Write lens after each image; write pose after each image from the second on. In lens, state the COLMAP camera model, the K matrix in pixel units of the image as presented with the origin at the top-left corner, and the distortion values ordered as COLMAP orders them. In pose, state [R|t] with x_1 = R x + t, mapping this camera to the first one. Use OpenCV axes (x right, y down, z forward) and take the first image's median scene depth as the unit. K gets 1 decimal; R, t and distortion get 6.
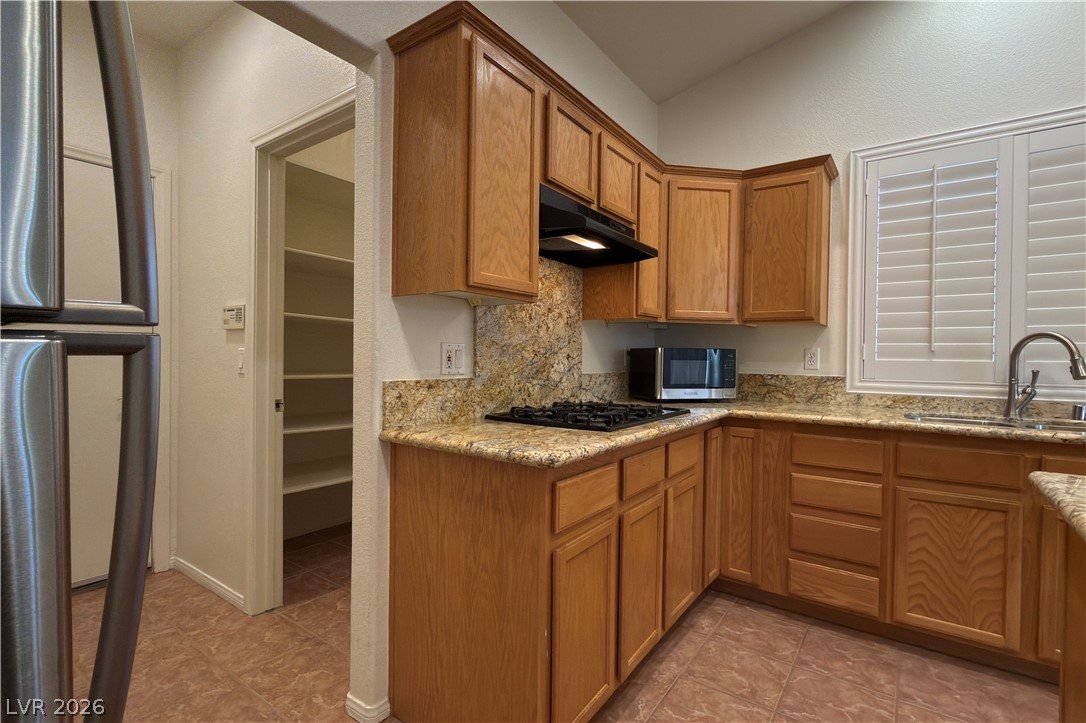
lens RADIAL K [[506.5, 0, 542.9], [0, 506.5, 362.9], [0, 0, 1]] dist [0.000981, 0.000183]
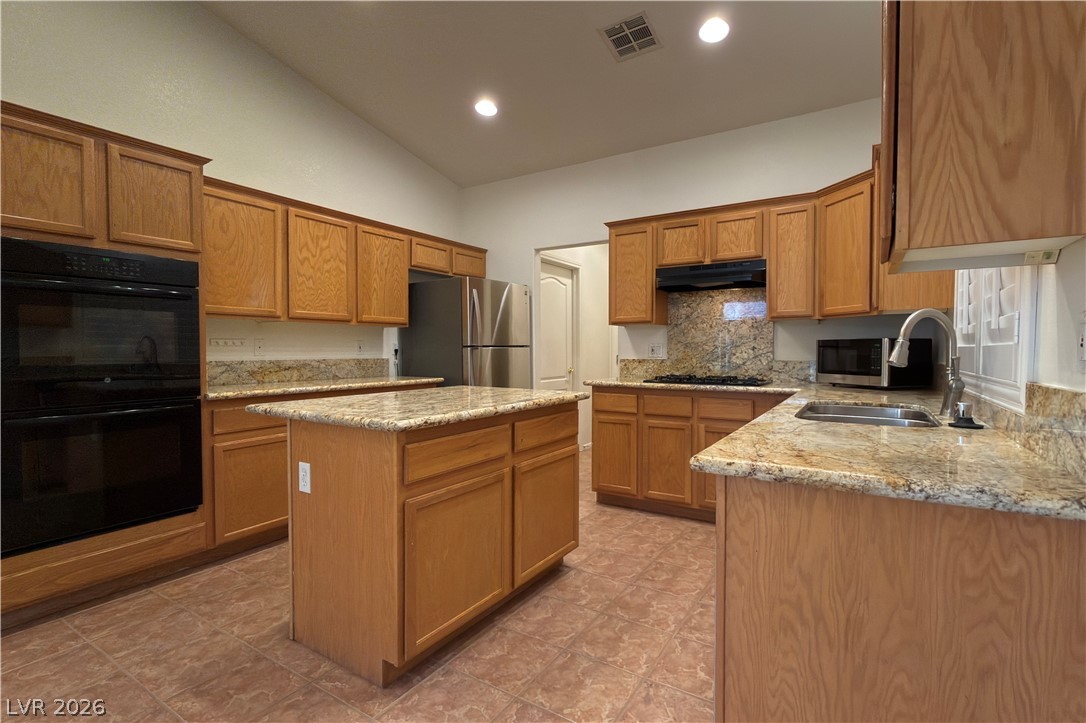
lens RADIAL K [[506.5, 0, 543.6], [0, 506.5, 362.8], [0, 0, 1]] dist [0.000981, 0.000183]
pose [[0.047511, 0.009163, -0.998829, 1.762137], [-0.012190, 0.999889, 0.008593, 0.029000], [0.998796, 0.011768, 0.047618, 0.345996]]
